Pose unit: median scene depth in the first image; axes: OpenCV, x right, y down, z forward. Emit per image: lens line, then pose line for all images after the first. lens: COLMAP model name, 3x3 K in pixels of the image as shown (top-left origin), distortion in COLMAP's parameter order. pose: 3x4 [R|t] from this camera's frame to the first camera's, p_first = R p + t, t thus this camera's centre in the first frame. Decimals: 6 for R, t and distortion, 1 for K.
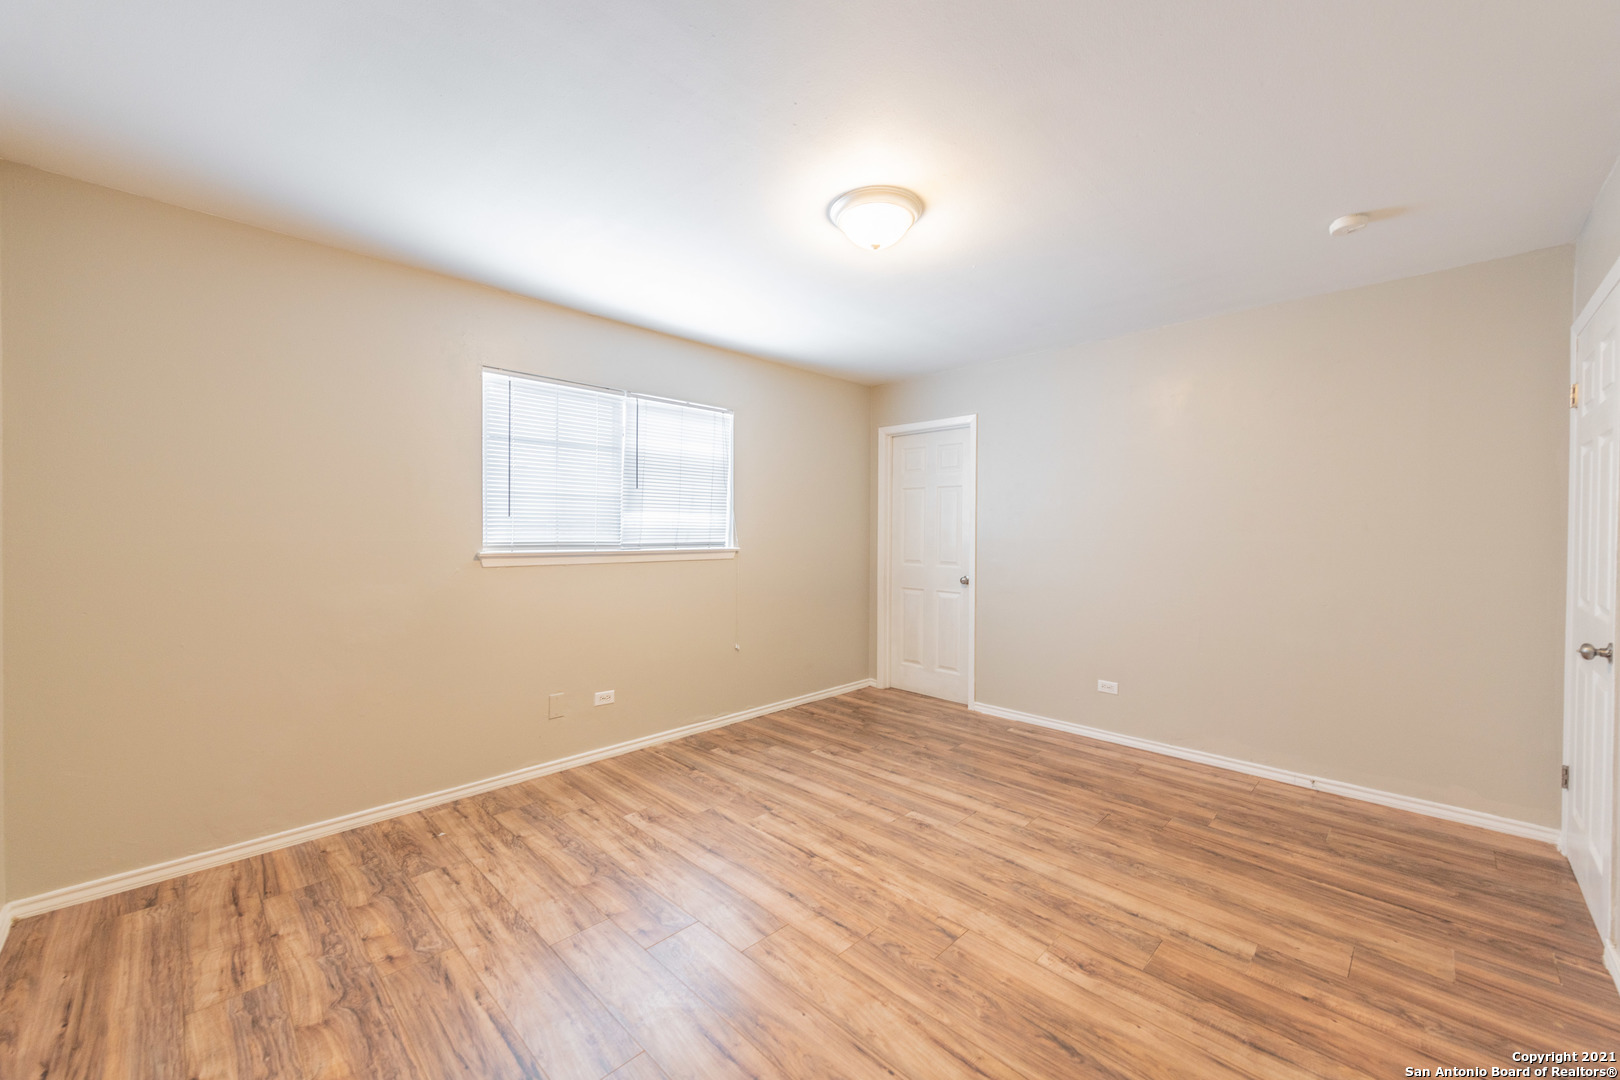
lens RADIAL K [[632.6, 0, 807.7], [0, 632.6, 541.5], [0, 0, 1]] dist [0.017772, -0.007360]
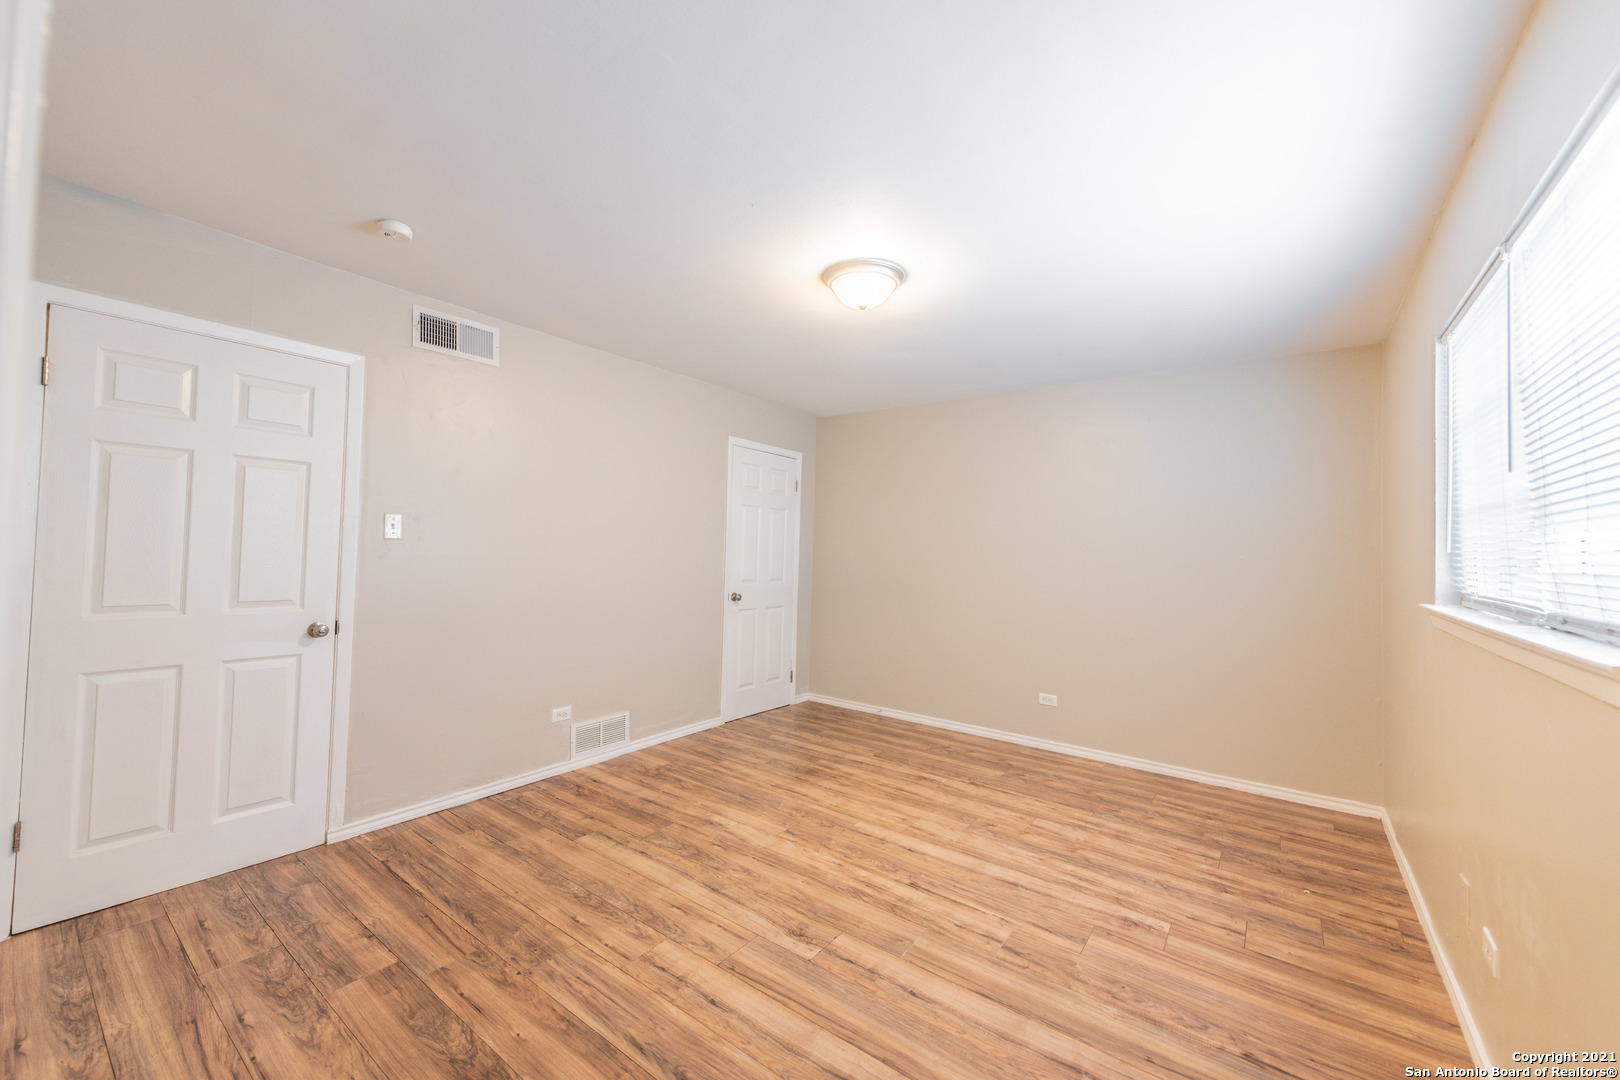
lens RADIAL K [[628.2, 0, 813.5], [0, 628.2, 544.2], [0, 0, 1]] dist [0.016124, -0.006883]
pose [[-0.989001, -0.030159, -0.144799, 0.292577], [-0.031445, 0.999484, 0.006597, -0.036042], [0.144526, 0.011078, -0.989439, 1.783637]]
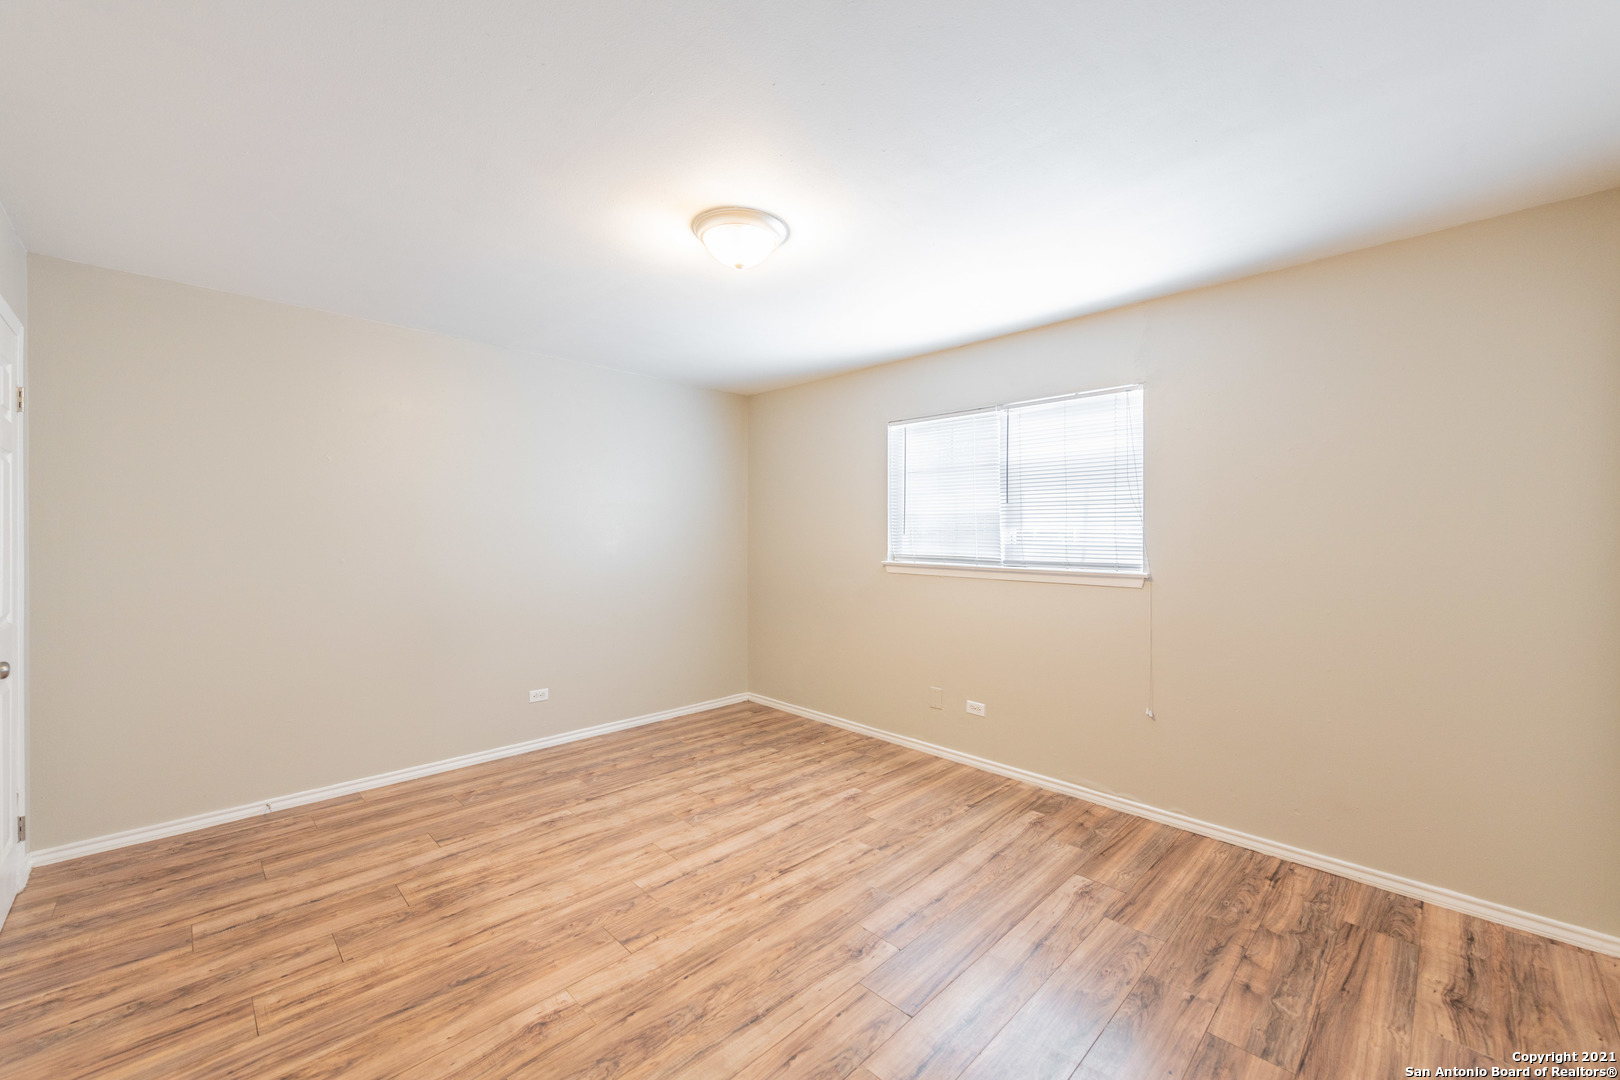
lens RADIAL K [[632.6, 0, 807.7], [0, 632.6, 541.5], [0, 0, 1]] dist [0.017772, -0.007360]
pose [[-0.009083, 0.009746, -0.999911, 0.930247], [-0.019853, 0.999754, 0.009925, -0.039782], [0.999762, 0.019941, -0.008887, 0.950910]]
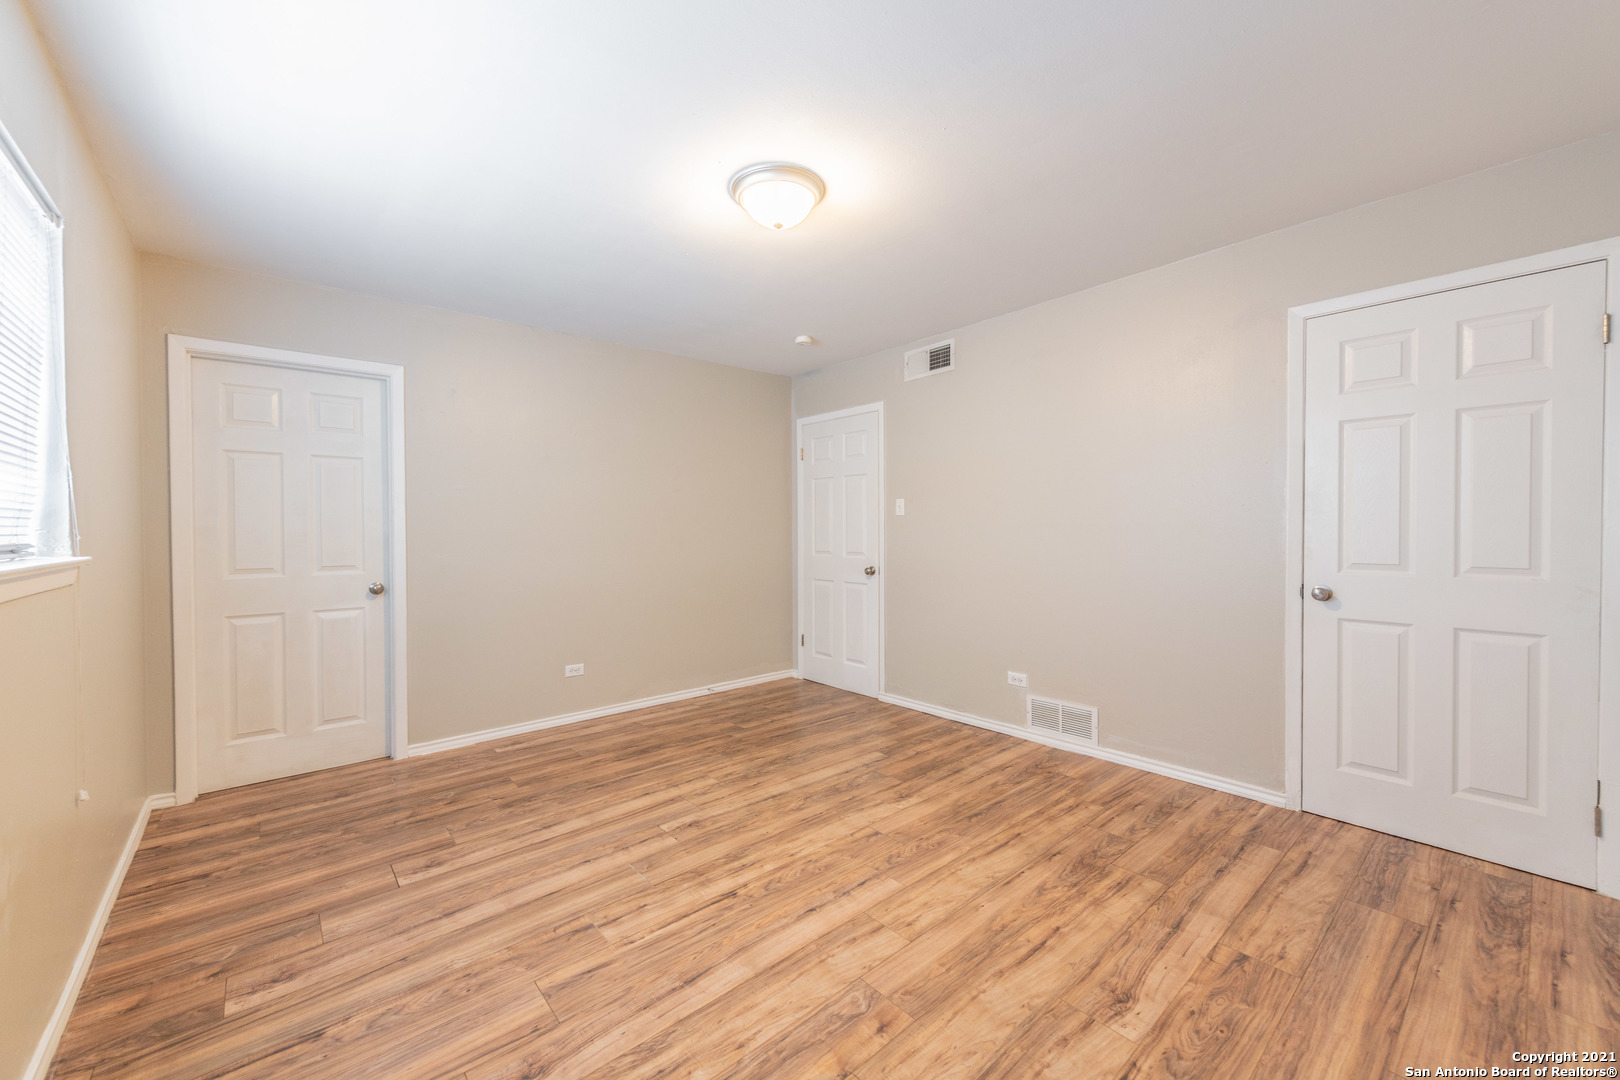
lens RADIAL K [[628.2, 0, 813.5], [0, 628.2, 544.2], [0, 0, 1]] dist [0.016124, -0.006883]
pose [[0.070802, -0.031484, 0.996993, -0.746903], [0.027209, 0.999191, 0.029621, 0.002230], [-0.997119, 0.025030, 0.071601, 0.749683]]
